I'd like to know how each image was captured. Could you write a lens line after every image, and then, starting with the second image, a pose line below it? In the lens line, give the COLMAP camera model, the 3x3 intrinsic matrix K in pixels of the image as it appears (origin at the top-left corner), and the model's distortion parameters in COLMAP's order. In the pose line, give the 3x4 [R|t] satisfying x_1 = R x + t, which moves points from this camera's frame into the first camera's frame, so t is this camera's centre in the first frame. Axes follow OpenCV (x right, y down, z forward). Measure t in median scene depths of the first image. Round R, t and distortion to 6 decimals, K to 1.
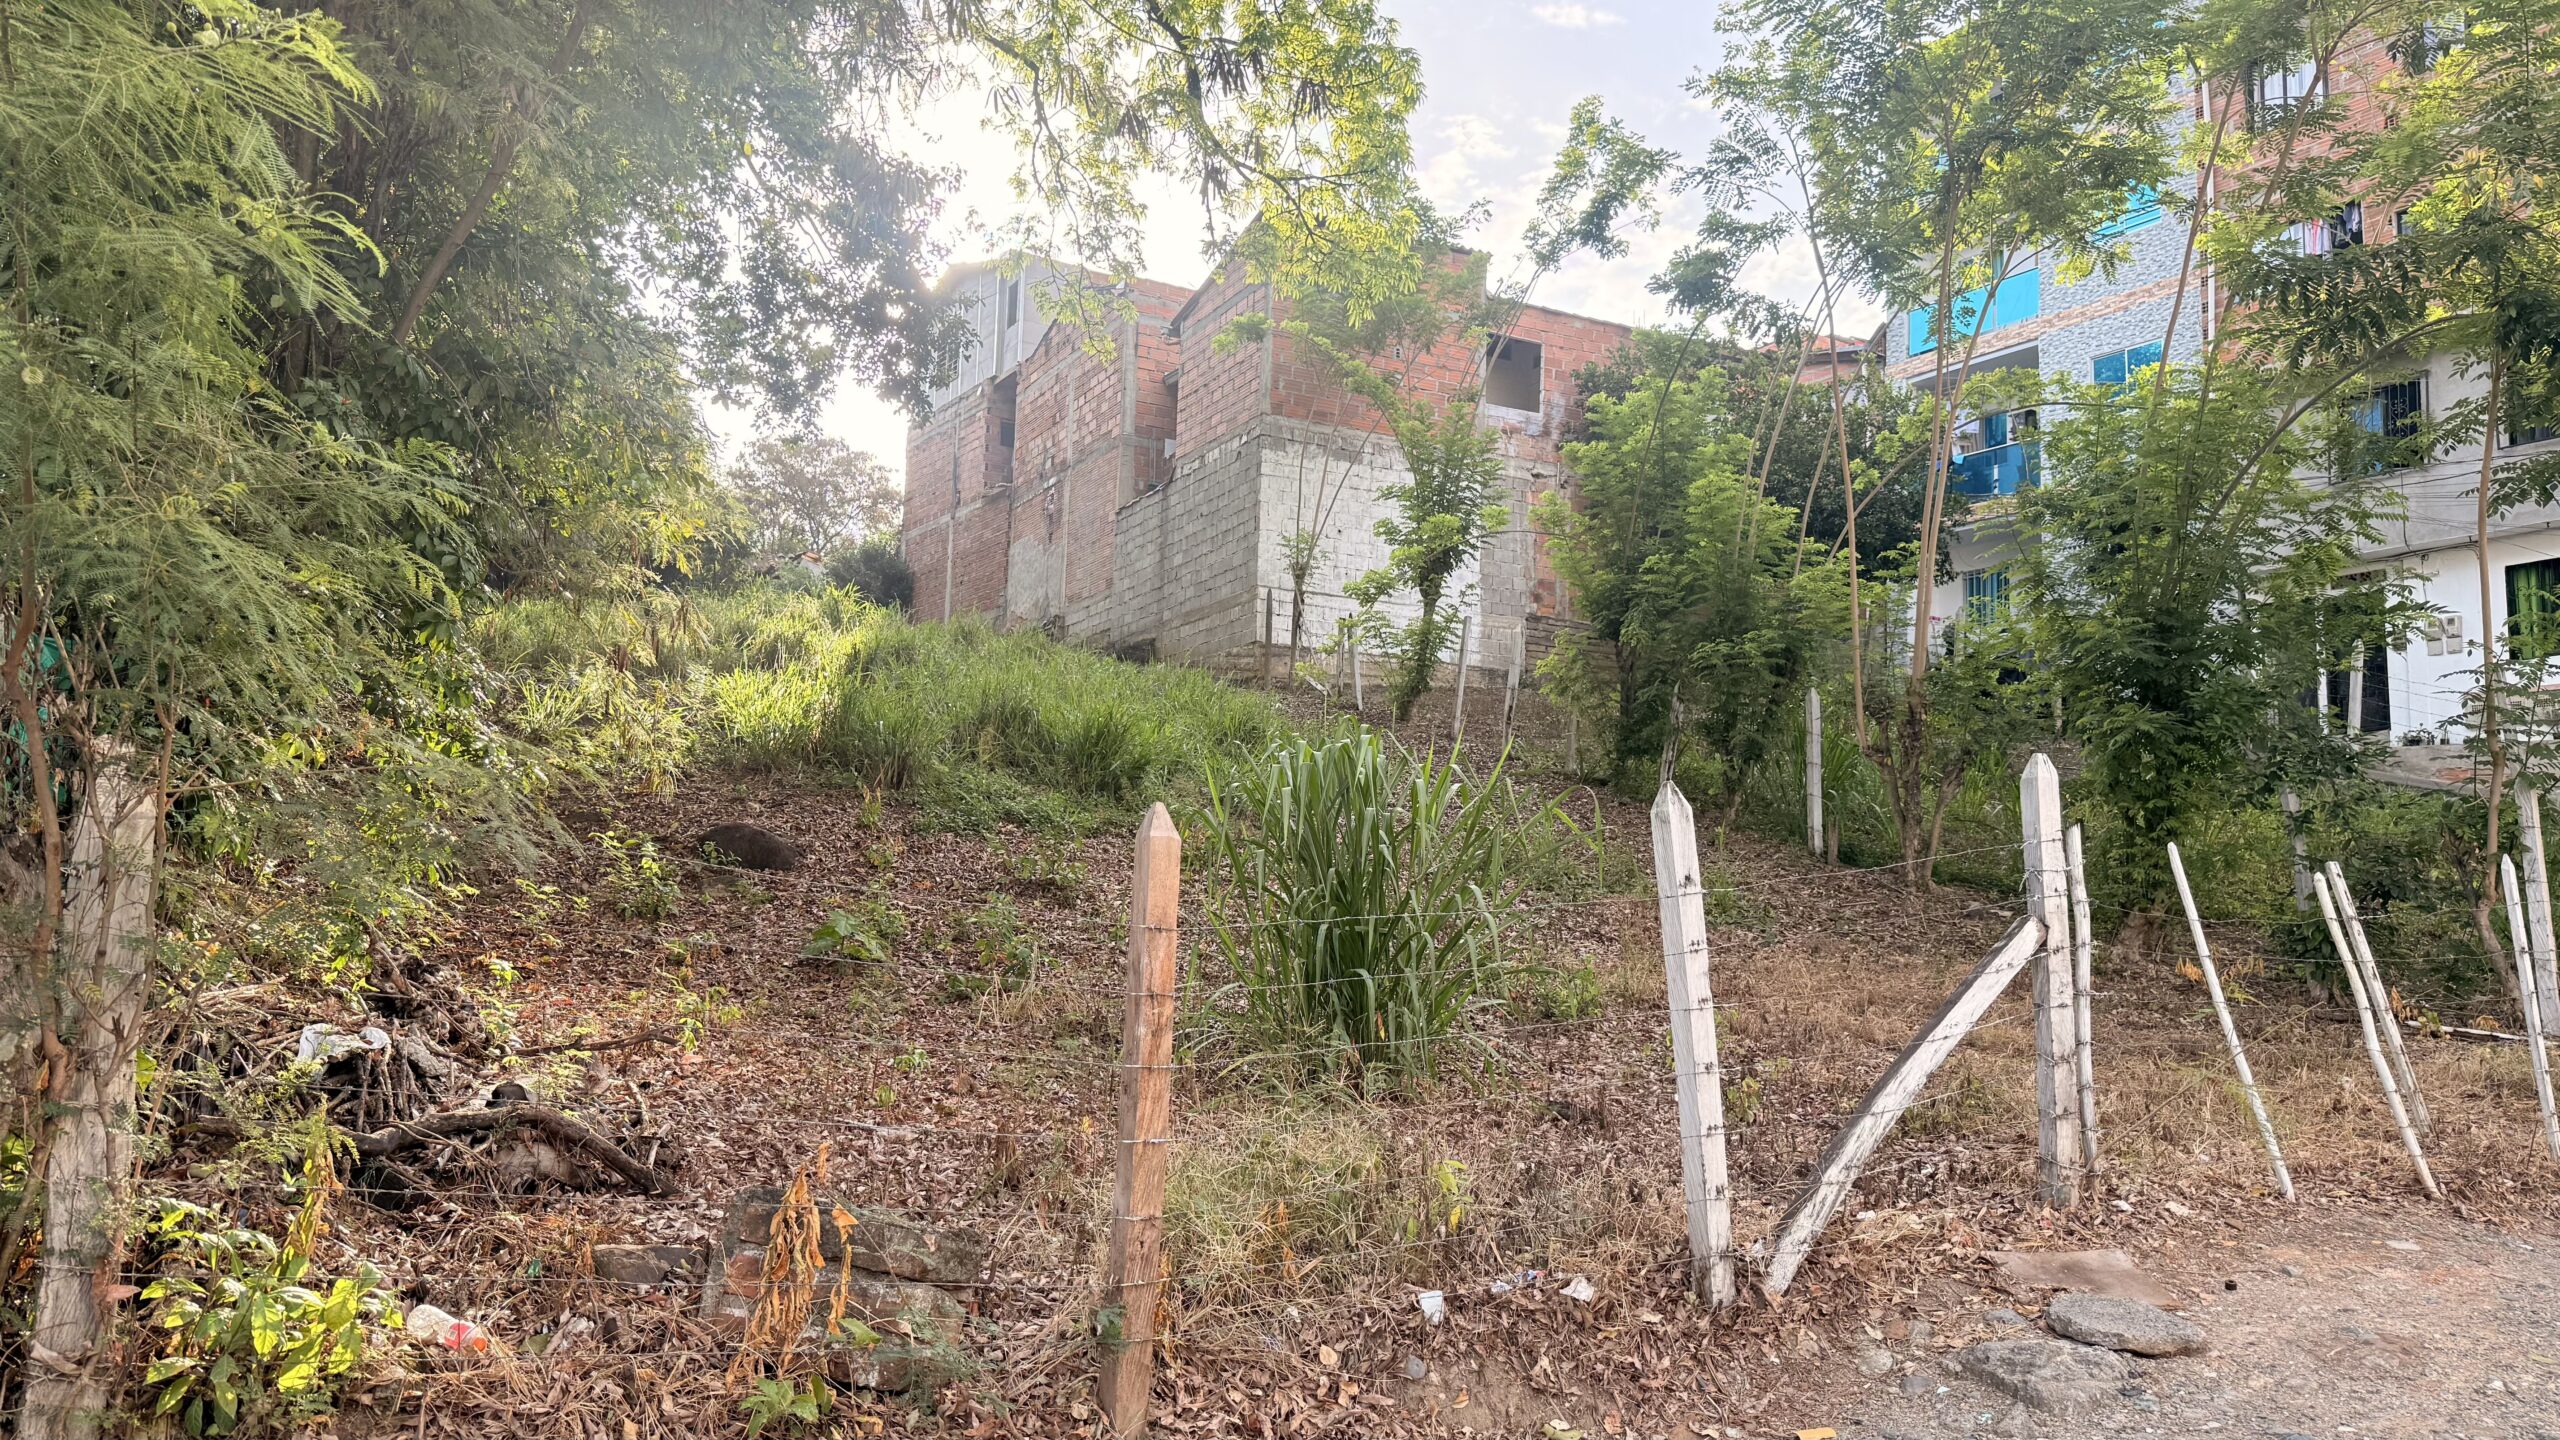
lens RADIAL K [[1835.3, 0, 1274.3], [0, 1835.3, 768.2], [0, 0, 1]] dist [0.193996, -0.266948]
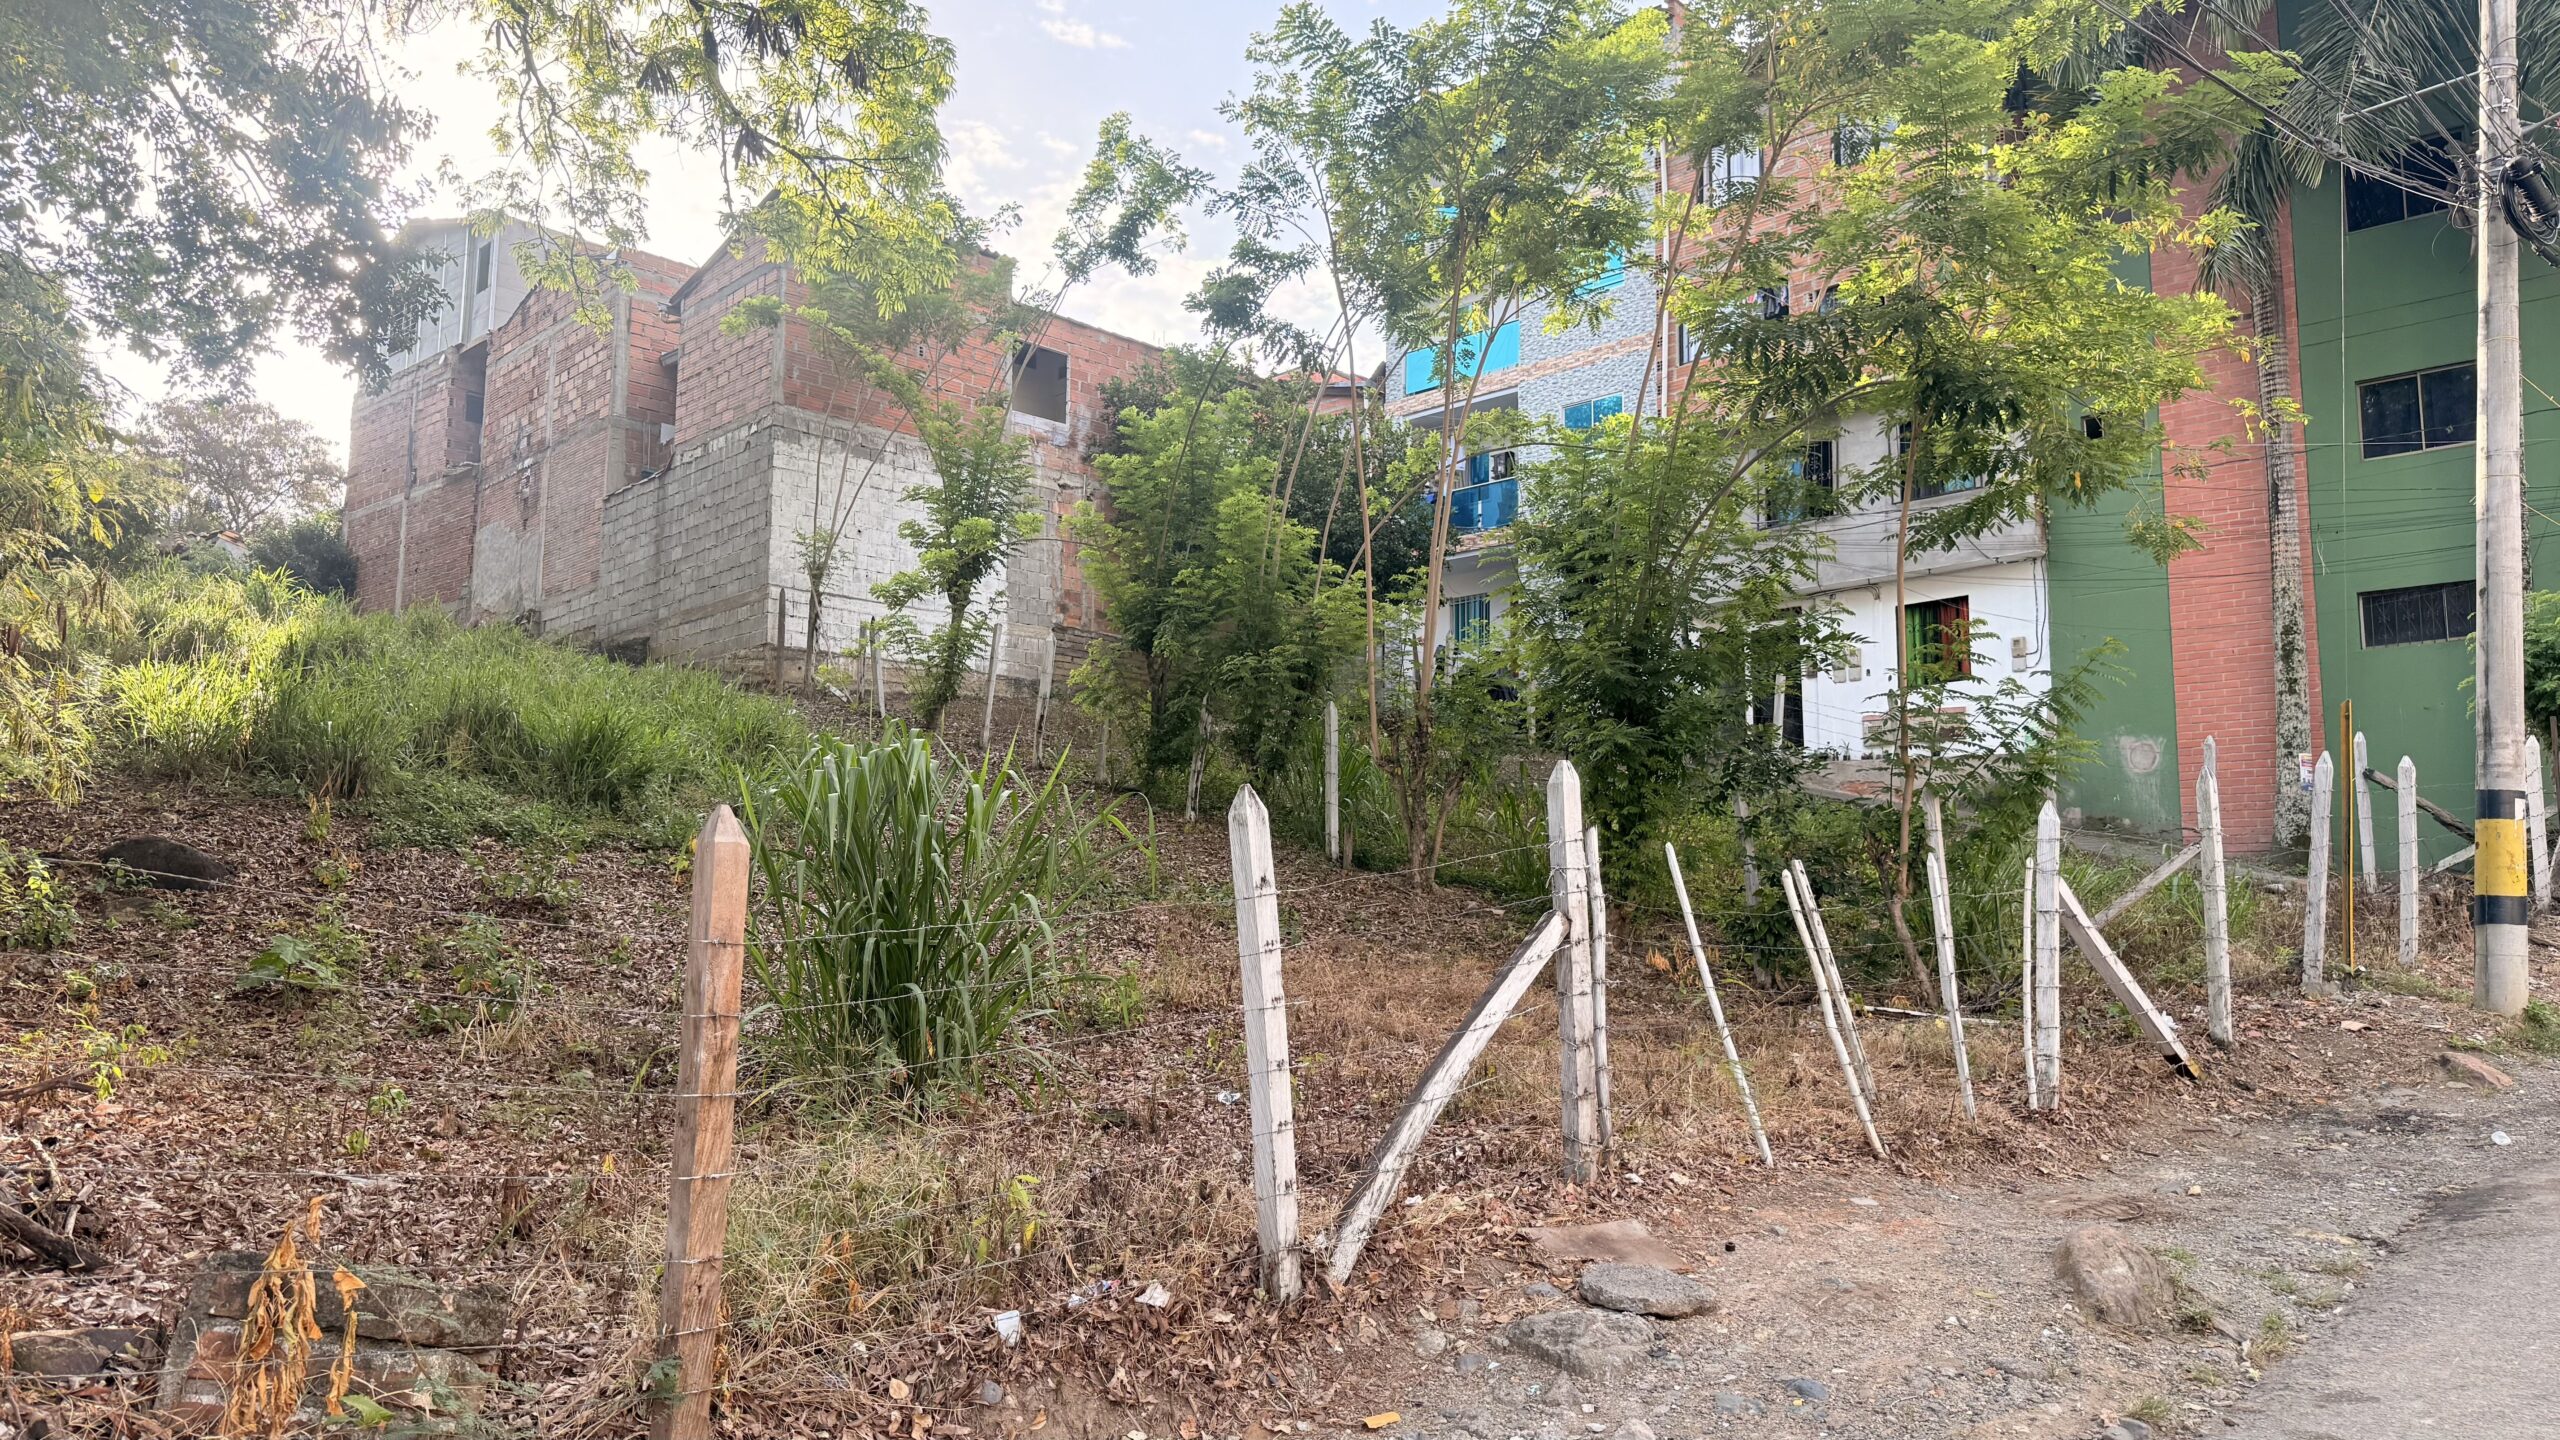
lens RADIAL K [[1835.3, 0, 1274.3], [0, 1835.3, 768.2], [0, 0, 1]] dist [0.193996, -0.266948]
pose [[0.965573, 0.005266, 0.260079, -0.015570], [-0.003574, 0.999969, -0.006977, 0.002361], [-0.260108, 0.005807, 0.965562, 0.011965]]
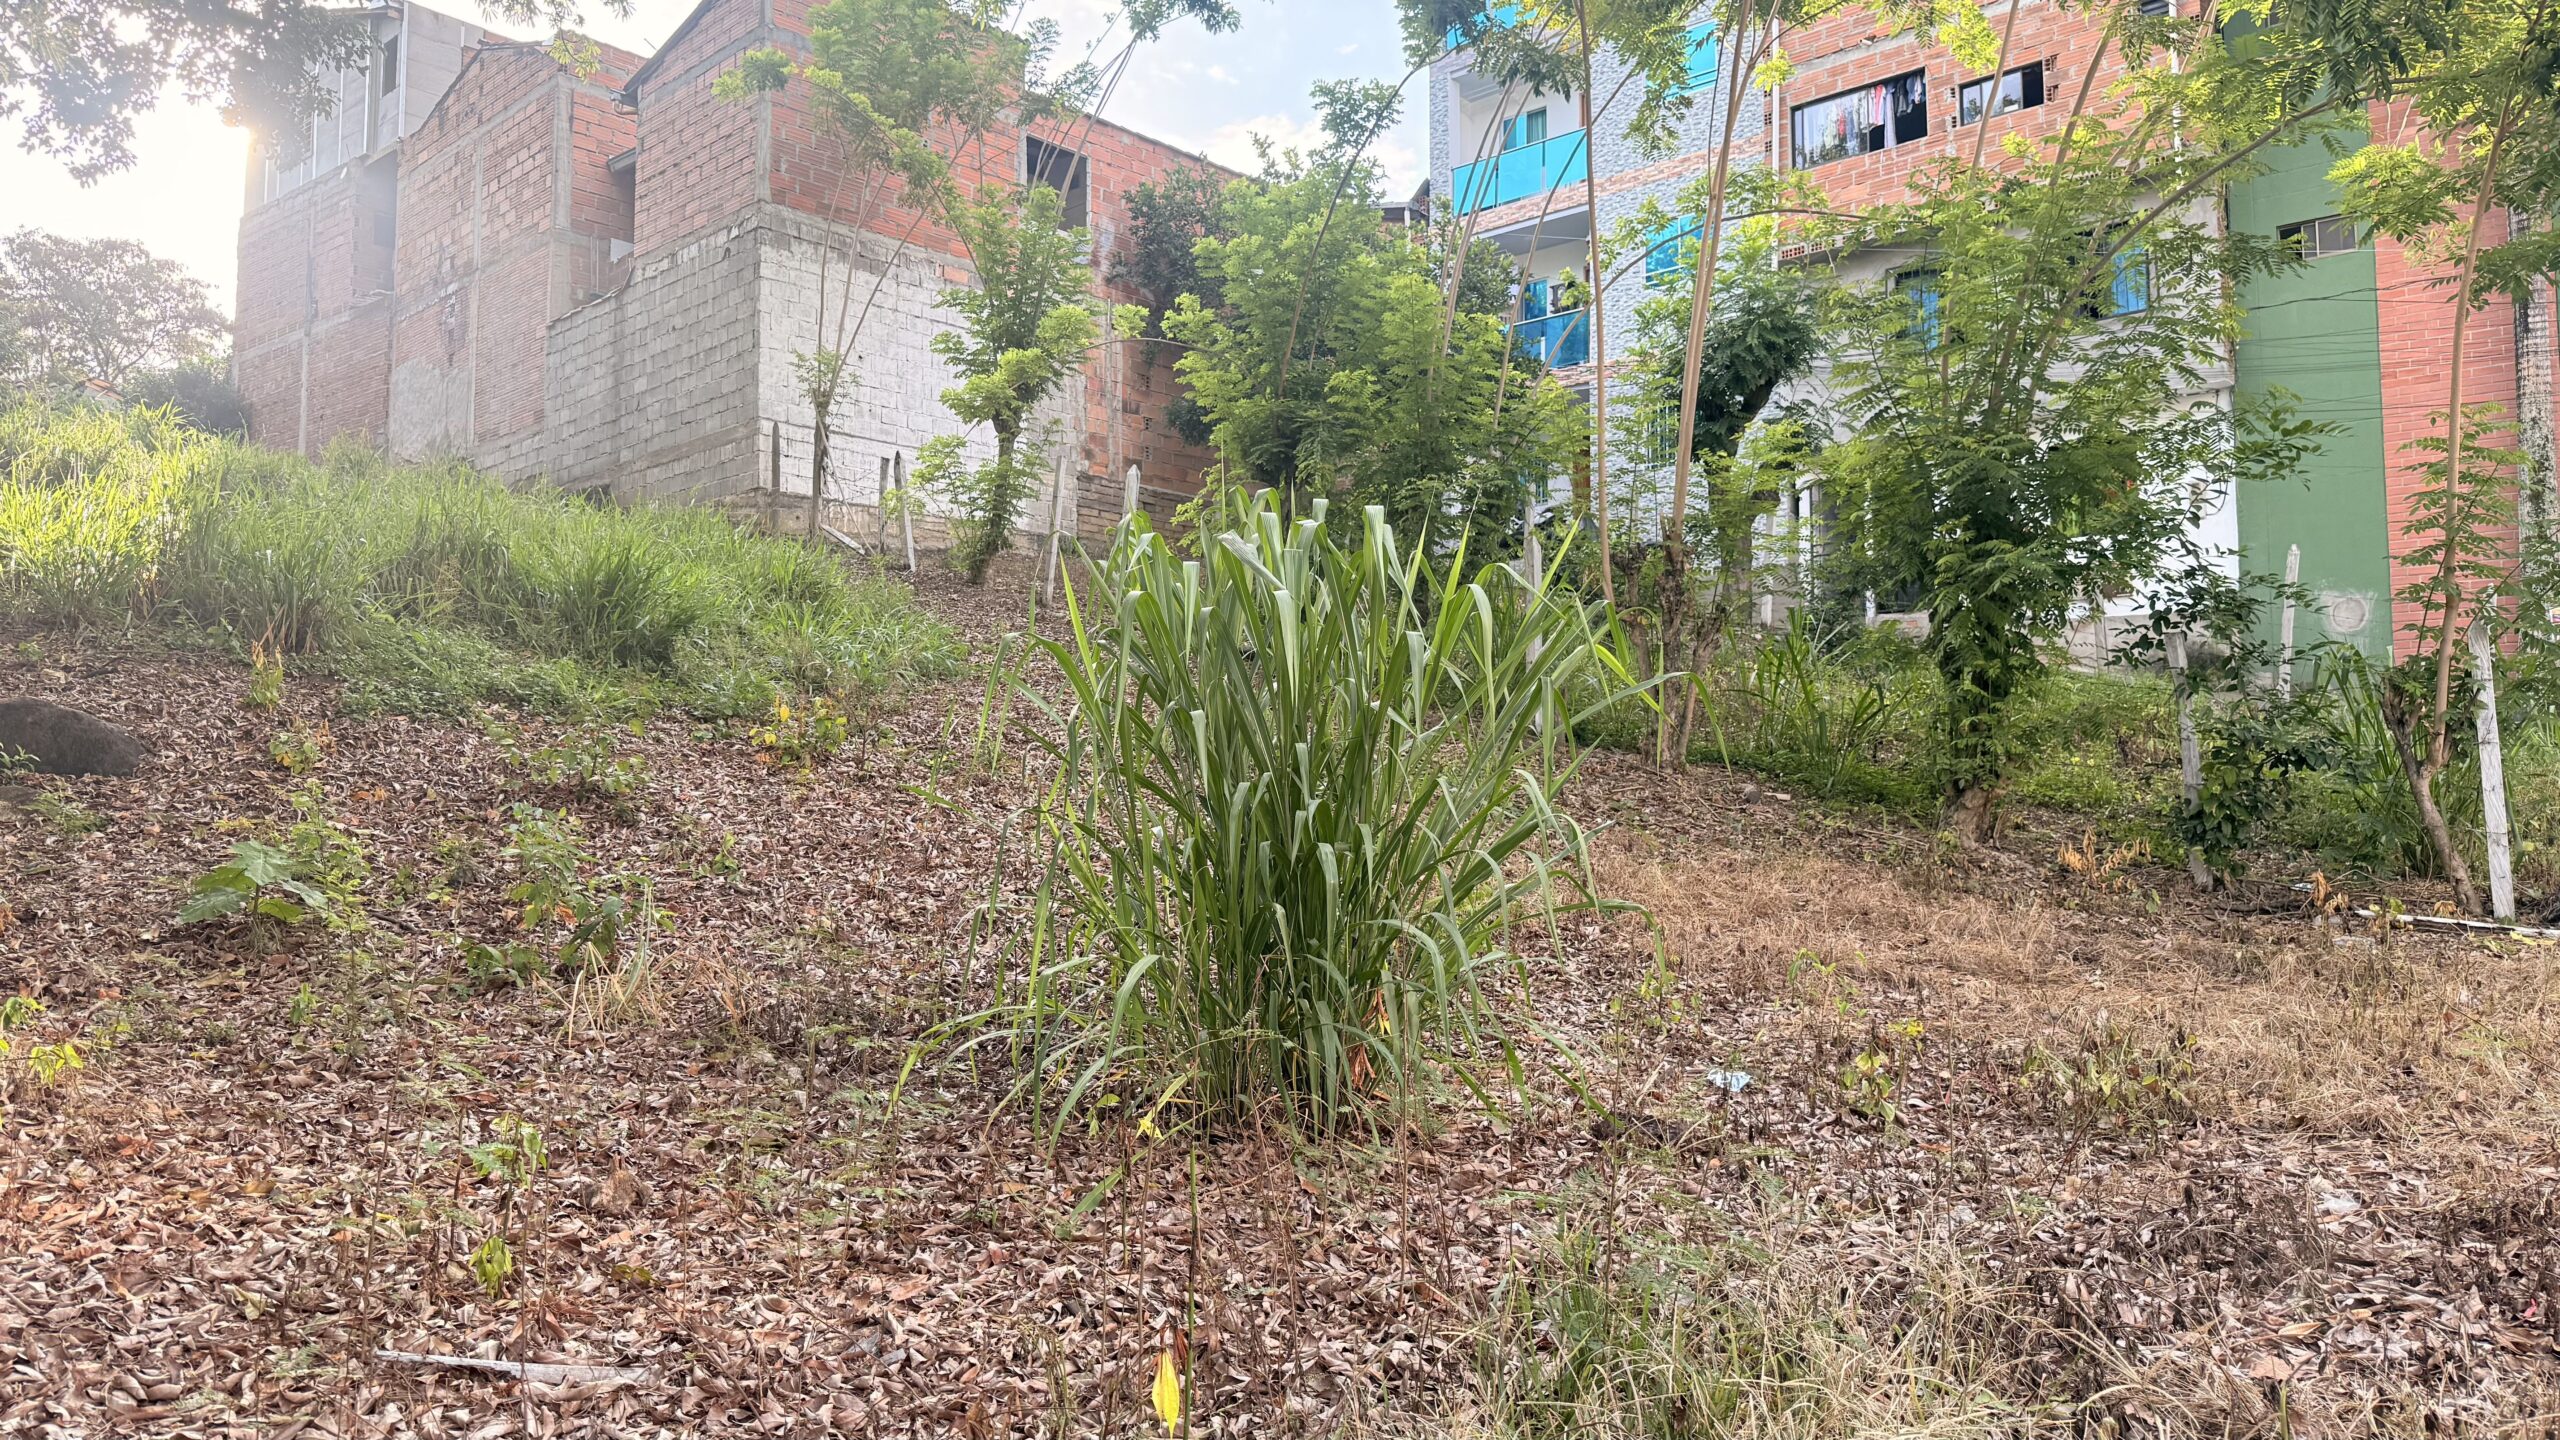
lens RADIAL K [[1837.0, 0, 1280.3], [0, 1837.0, 754.4], [0, 0, 1]] dist [0.097476, -0.099182]
pose [[0.949122, -0.015238, 0.314540, -0.108869], [0.001015, 0.998971, 0.045334, 0.023078], [-0.314907, -0.042708, 0.948161, 0.336165]]
